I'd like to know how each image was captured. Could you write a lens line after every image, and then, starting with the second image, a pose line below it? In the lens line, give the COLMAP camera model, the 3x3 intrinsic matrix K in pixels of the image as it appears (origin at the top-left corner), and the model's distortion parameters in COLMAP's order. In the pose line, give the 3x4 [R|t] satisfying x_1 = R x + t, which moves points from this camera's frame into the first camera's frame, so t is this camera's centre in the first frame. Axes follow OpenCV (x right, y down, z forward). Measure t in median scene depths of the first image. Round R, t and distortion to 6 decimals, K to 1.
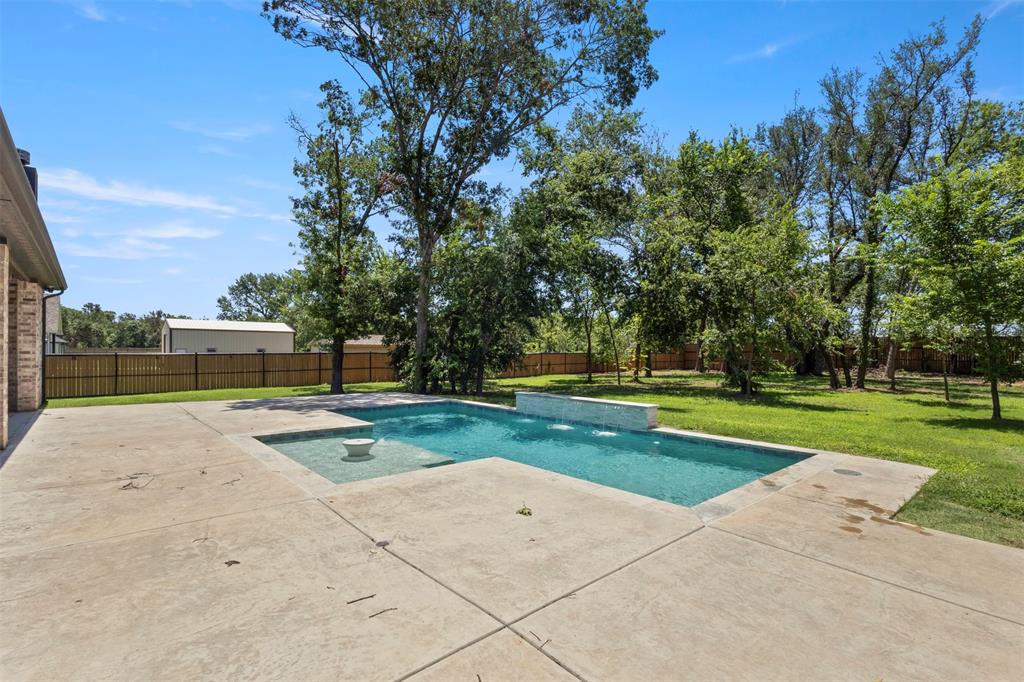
lens RADIAL K [[471.9, 0, 513.4], [0, 471.9, 350.9], [0, 0, 1]] dist [0.014921, 0.000116]
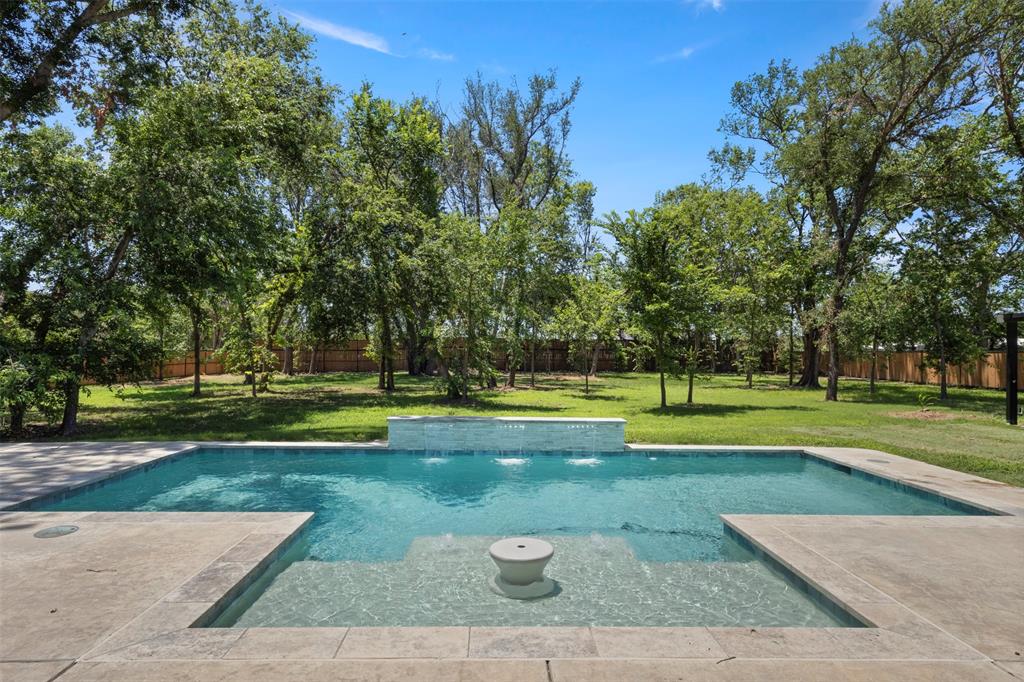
lens RADIAL K [[571.5, 0, 512.0], [0, 571.5, 341.0], [0, 0, 1]] dist [-0.003121, -0.000396]
pose [[0.632203, 0.019307, 0.774562, -0.421019], [-0.010773, 0.999812, -0.016128, -0.003043], [-0.774728, 0.001852, 0.632293, 0.354415]]
